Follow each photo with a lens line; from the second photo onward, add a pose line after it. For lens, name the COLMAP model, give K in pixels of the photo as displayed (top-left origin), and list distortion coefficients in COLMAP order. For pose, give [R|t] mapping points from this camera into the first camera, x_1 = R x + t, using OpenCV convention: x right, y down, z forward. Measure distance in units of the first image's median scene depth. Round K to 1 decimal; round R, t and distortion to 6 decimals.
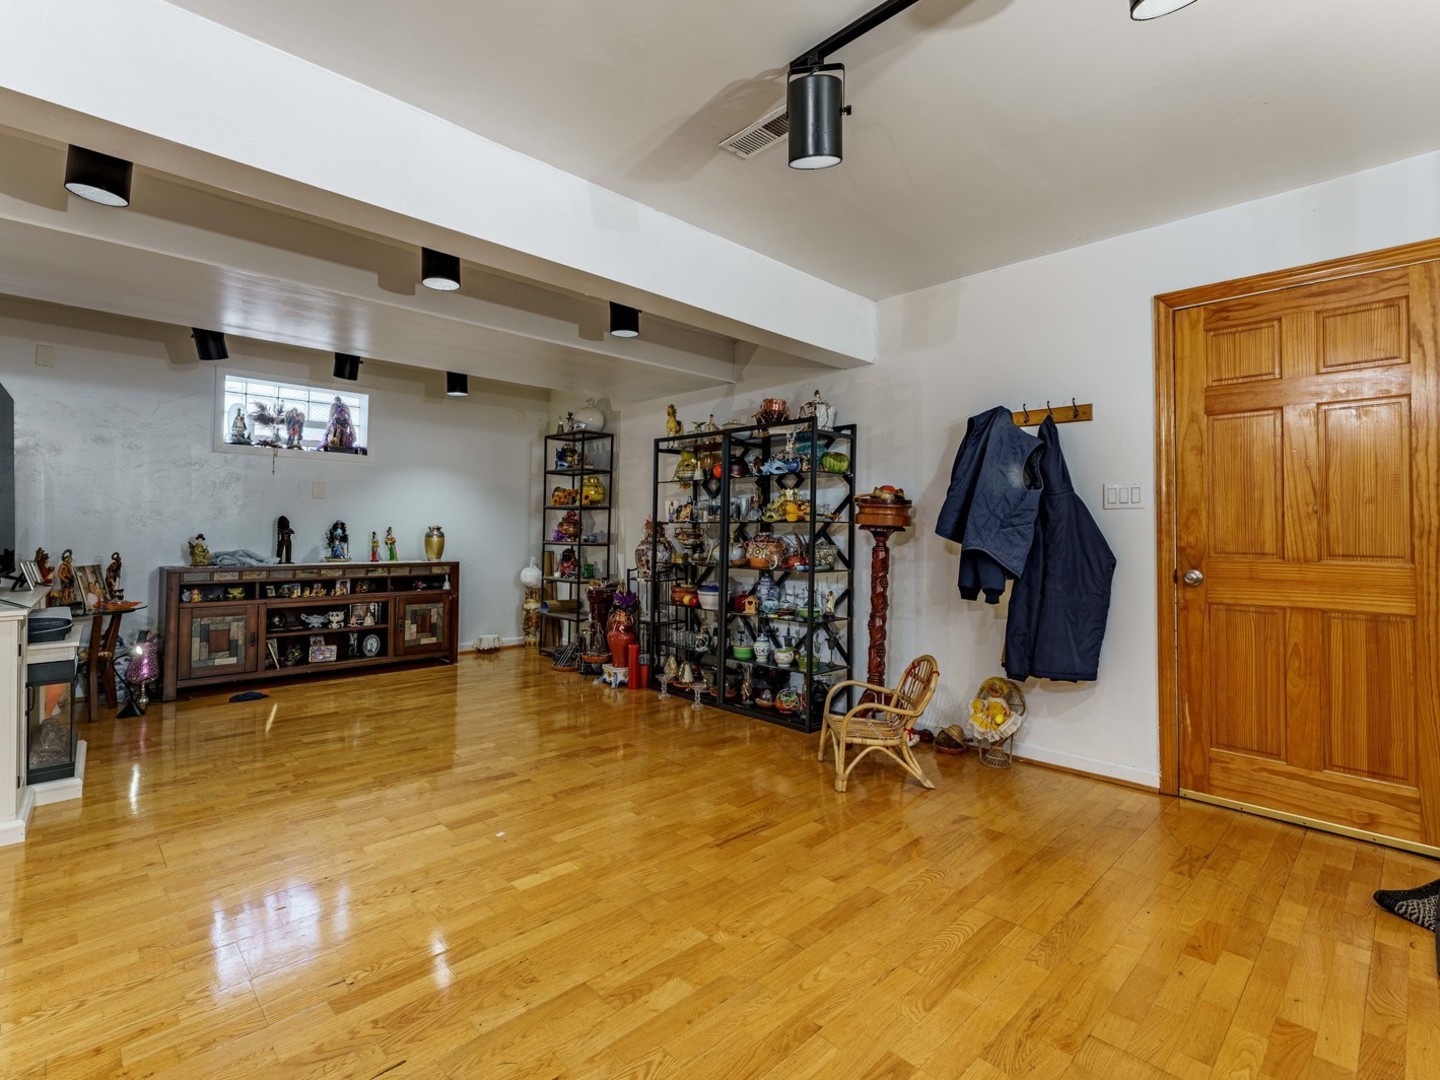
lens RADIAL K [[687.8, 0, 726.7], [0, 687.8, 509.9], [0, 0, 1]] dist [0.001079, -0.000623]
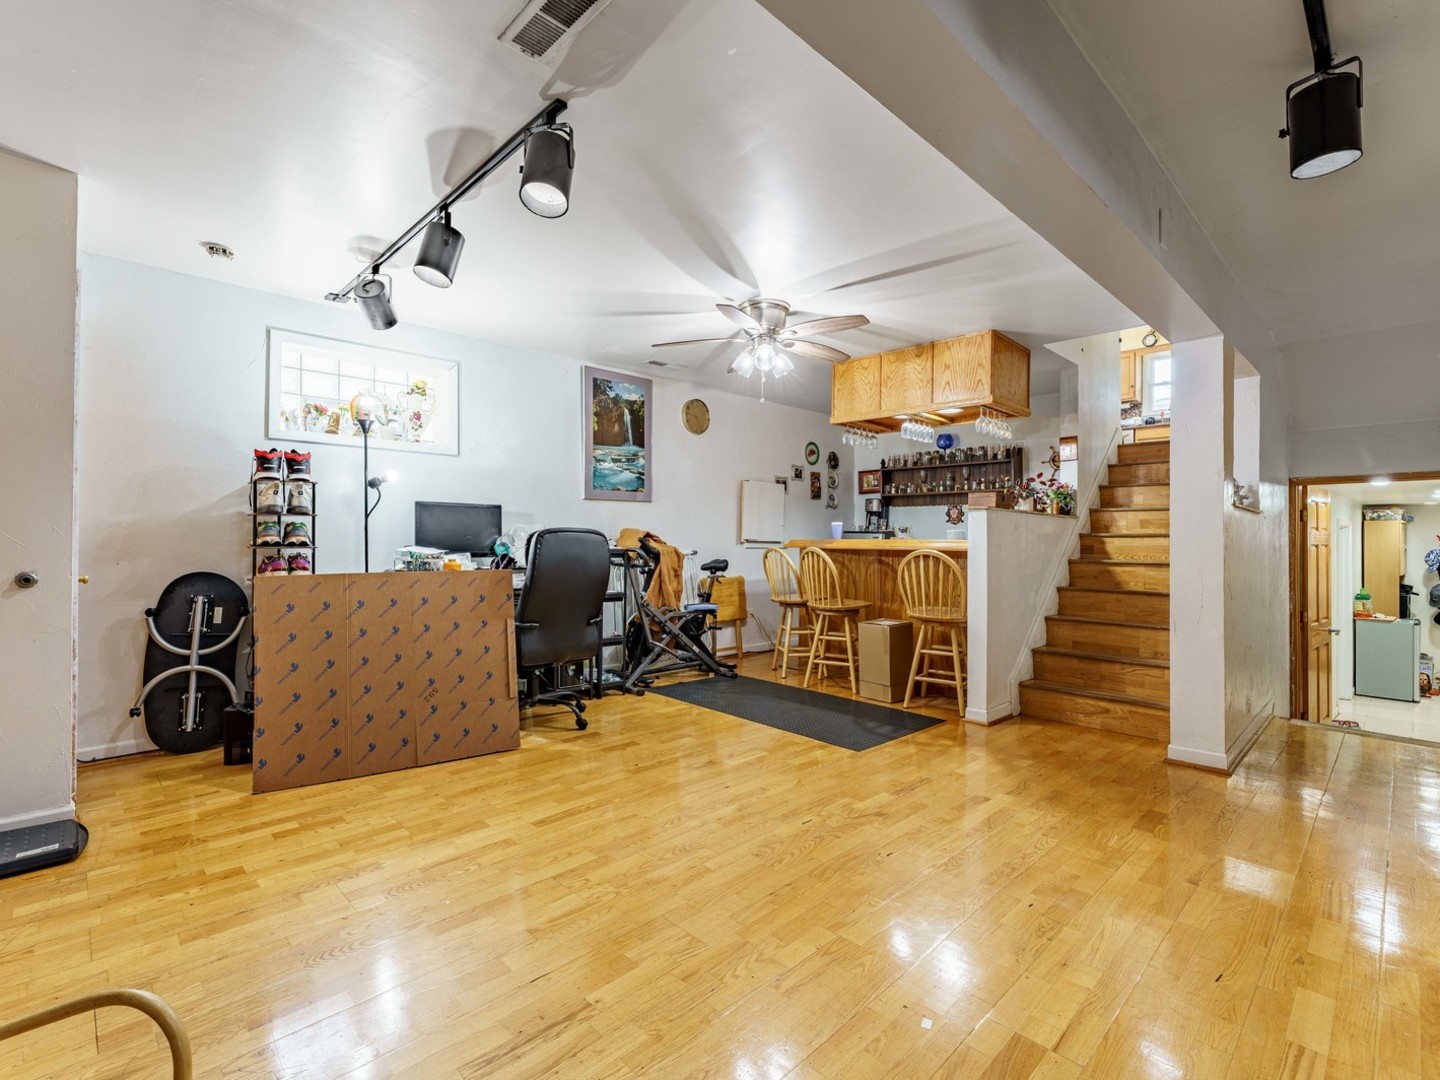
lens RADIAL K [[671.6, 0, 719.3], [0, 671.6, 526.6], [0, 0, 1]] dist [0.001385, -0.000123]
pose [[-0.999822, -0.018799, -0.001682, -0.063380], [-0.018702, 0.998757, -0.046199, 0.025805], [0.002548, -0.046159, -0.998931, 0.797876]]
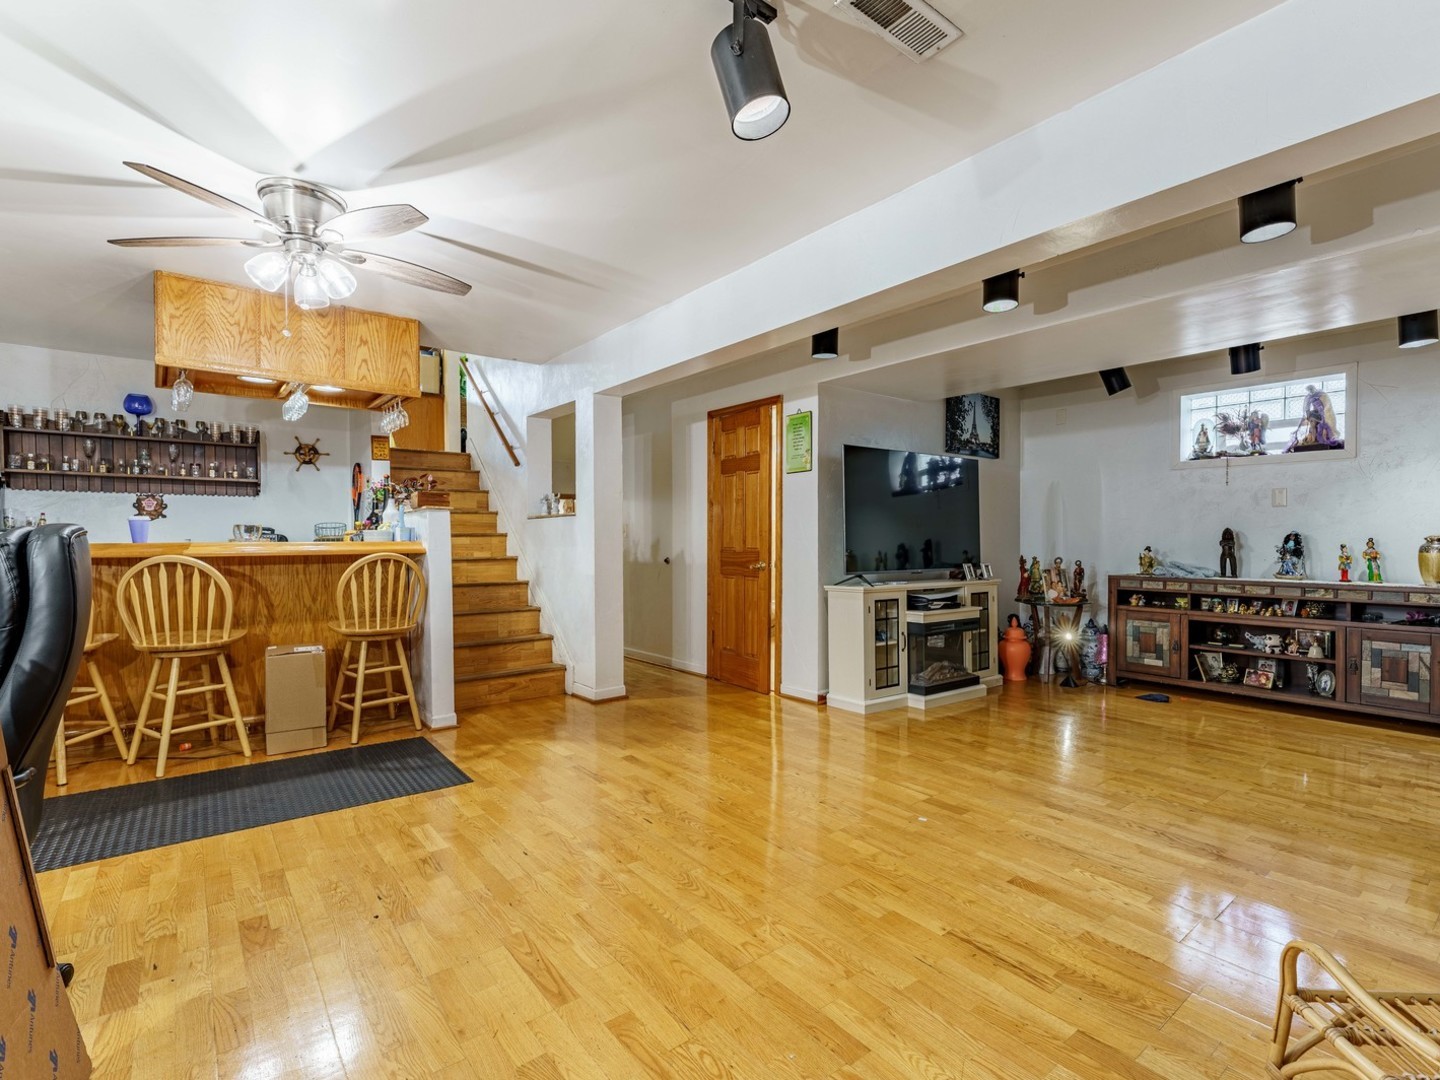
lens RADIAL K [[687.5, 0, 724.1], [0, 687.5, 542.2], [0, 0, 1]] dist [0.001076, 0.000302]
pose [[-0.107641, -0.004022, -0.994182, 0.387295], [0.029179, 0.999548, -0.007203, 0.015174], [0.993761, -0.029785, -0.107475, 0.399805]]
